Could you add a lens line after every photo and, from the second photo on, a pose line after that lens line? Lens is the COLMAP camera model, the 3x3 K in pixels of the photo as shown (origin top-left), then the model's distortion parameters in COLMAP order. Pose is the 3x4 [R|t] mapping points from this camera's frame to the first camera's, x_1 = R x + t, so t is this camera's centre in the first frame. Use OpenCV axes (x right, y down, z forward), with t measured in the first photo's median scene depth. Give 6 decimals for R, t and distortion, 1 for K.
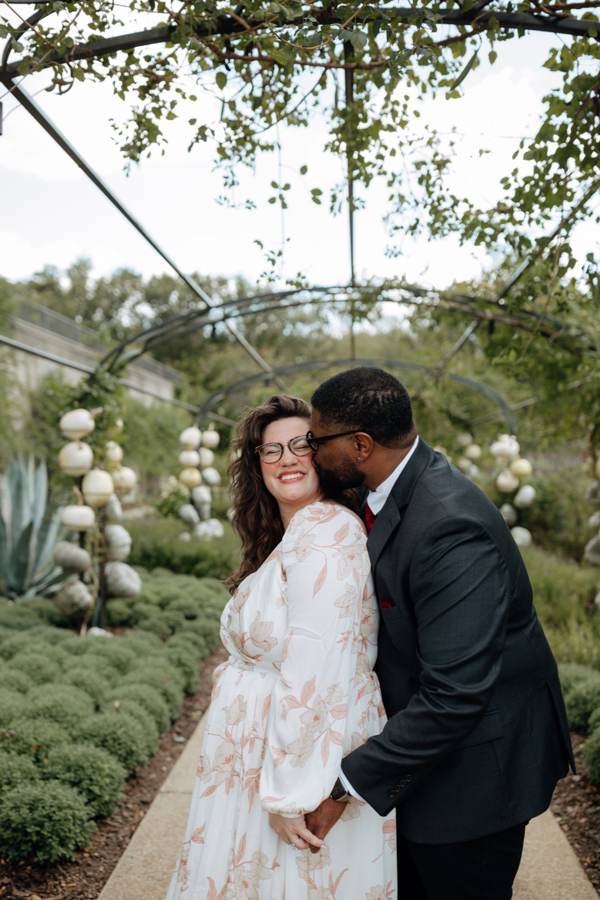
lens RADIAL K [[892.8, 0, 305.8], [0, 892.8, 446.6], [0, 0, 1]] dist [0.007005, 0.000000]
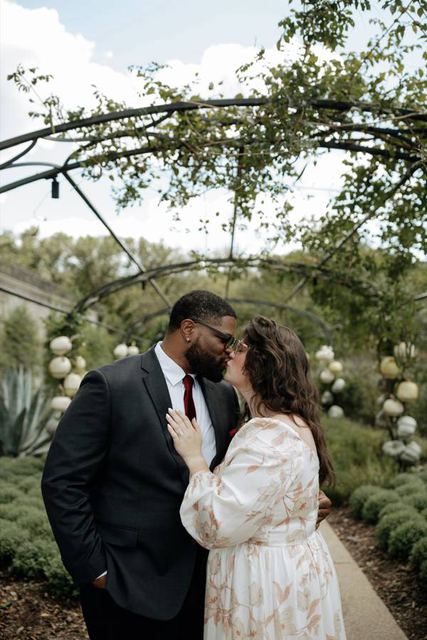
lens RADIAL K [[634.9, 0, 212.8], [0, 634.9, 316.4], [0, 0, 1]] dist [0.007005, 0.000000]
pose [[0.998795, -0.013894, 0.047067, -0.034122], [0.016579, 0.998228, -0.057143, -0.007521], [-0.046190, 0.057854, 0.997256, -0.143832]]
